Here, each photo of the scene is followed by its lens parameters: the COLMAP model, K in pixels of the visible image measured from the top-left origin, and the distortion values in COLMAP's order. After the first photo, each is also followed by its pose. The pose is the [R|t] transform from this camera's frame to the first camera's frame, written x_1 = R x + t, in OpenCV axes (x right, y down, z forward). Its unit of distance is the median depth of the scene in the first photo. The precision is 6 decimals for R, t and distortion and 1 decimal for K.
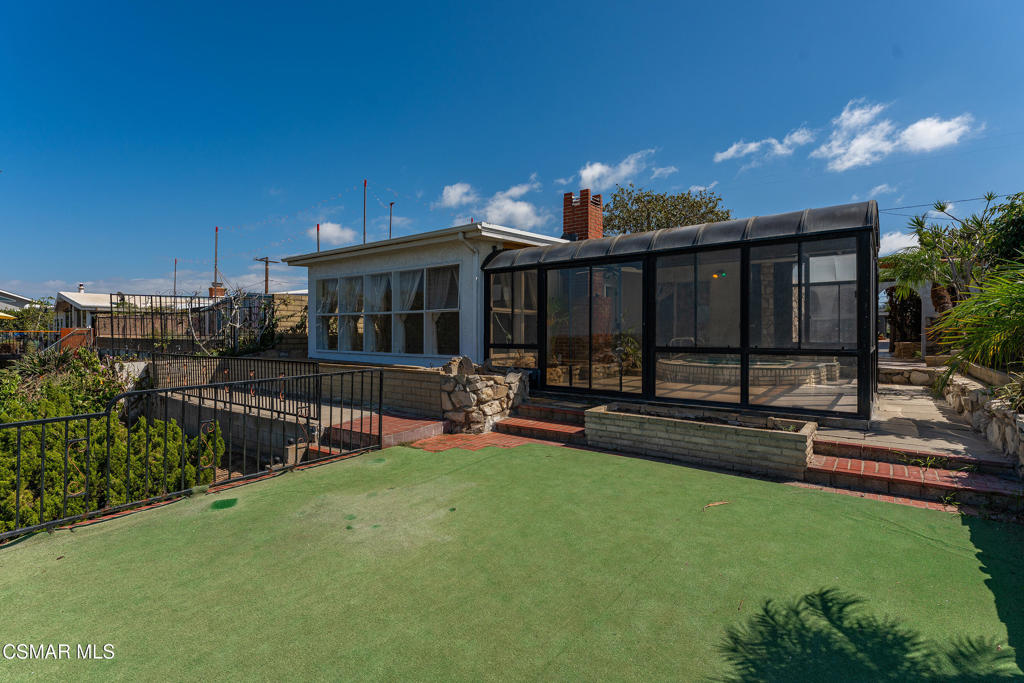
lens RADIAL K [[486.8, 0, 512.0], [0, 486.8, 335.5], [0, 0, 1]] dist [0.000563, -0.000334]
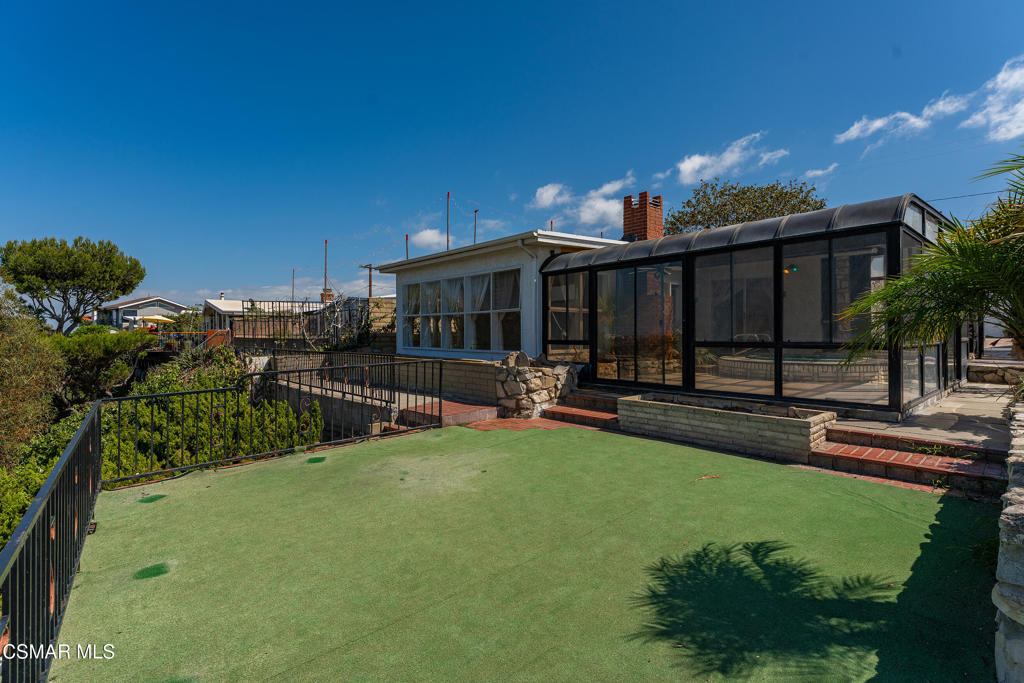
lens RADIAL K [[486.8, 0, 511.9], [0, 486.8, 335.1], [0, 0, 1]] dist [0.000563, -0.000334]
pose [[0.982325, -0.004265, -0.187137, 0.112296], [0.004053, 0.999991, -0.001514, 0.009542], [0.187142, 0.000728, 0.982333, -0.122312]]
